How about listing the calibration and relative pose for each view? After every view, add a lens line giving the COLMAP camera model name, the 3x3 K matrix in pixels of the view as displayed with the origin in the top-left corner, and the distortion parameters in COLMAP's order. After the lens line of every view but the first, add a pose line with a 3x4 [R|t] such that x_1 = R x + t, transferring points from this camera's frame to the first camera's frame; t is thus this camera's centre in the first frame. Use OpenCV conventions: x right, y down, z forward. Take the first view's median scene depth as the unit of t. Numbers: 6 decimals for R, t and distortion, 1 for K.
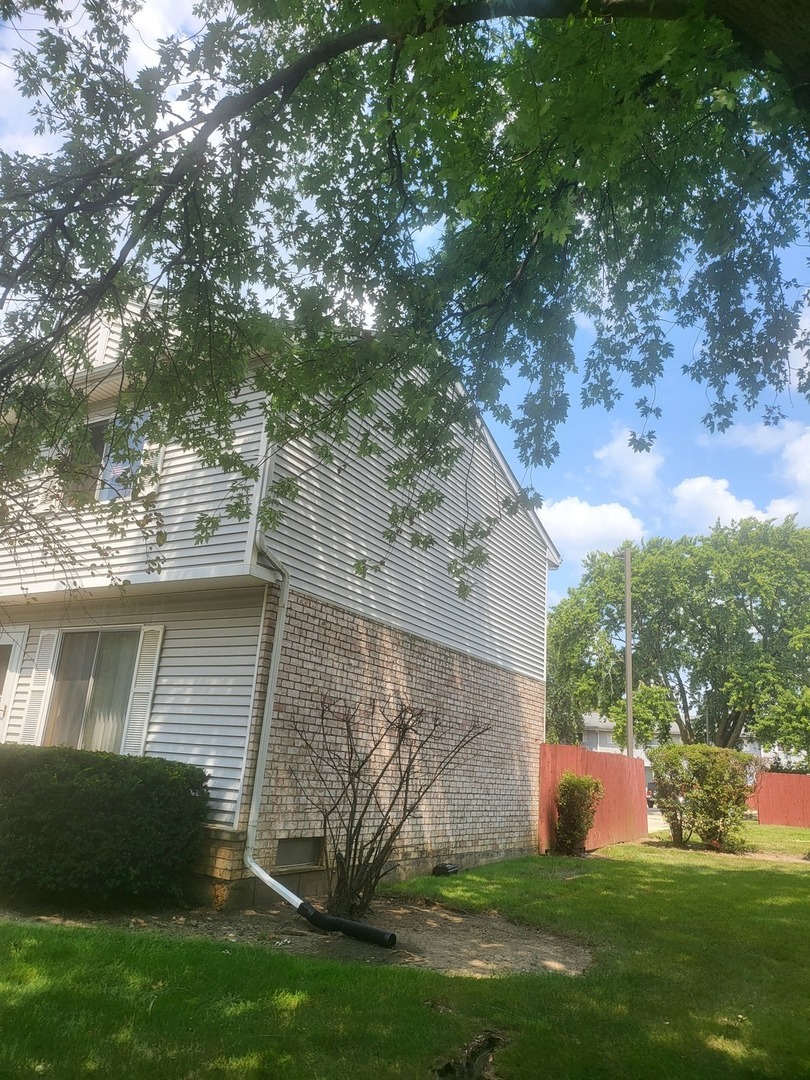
lens RADIAL K [[753.5, 0, 405.0], [0, 753.5, 540.0], [0, 0, 1]] dist [0.002594, -0.001074]
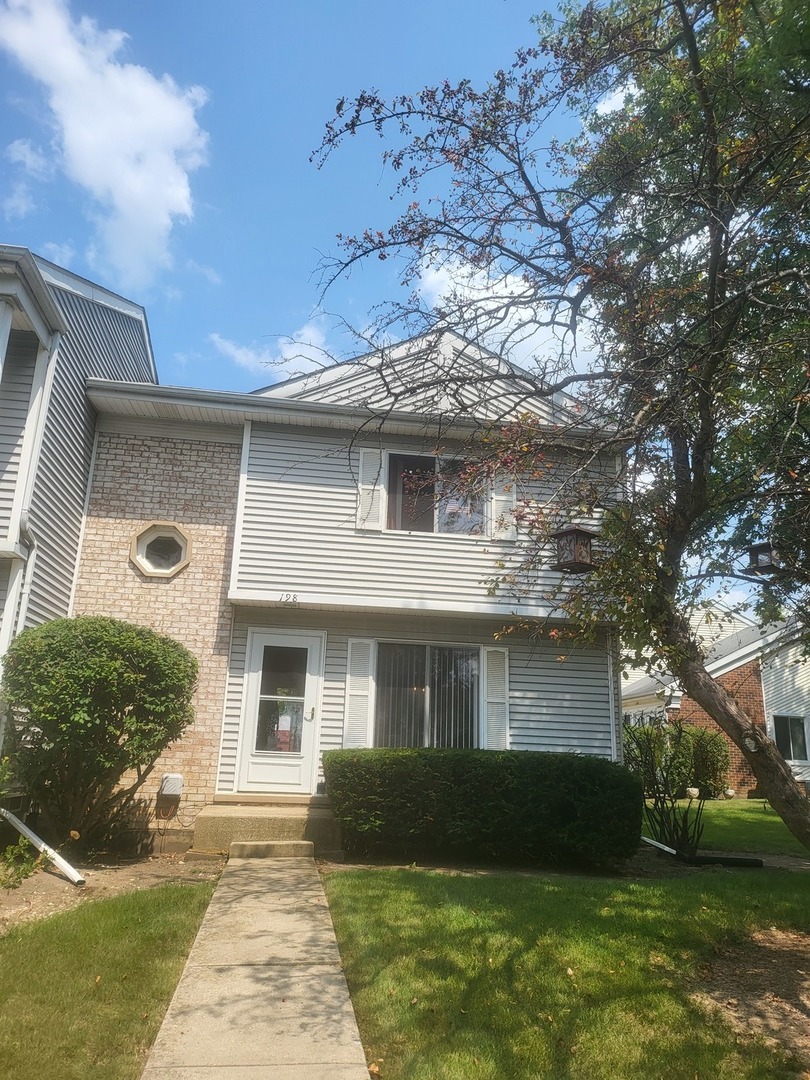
lens RADIAL K [[753.5, 0, 405.0], [0, 753.5, 540.0], [0, 0, 1]] dist [0.002594, -0.001074]
pose [[0.776985, 0.180548, 0.603073, -1.115867], [-0.153189, 0.983420, -0.097051, 0.077852], [-0.610596, -0.016977, 0.791760, 0.124682]]
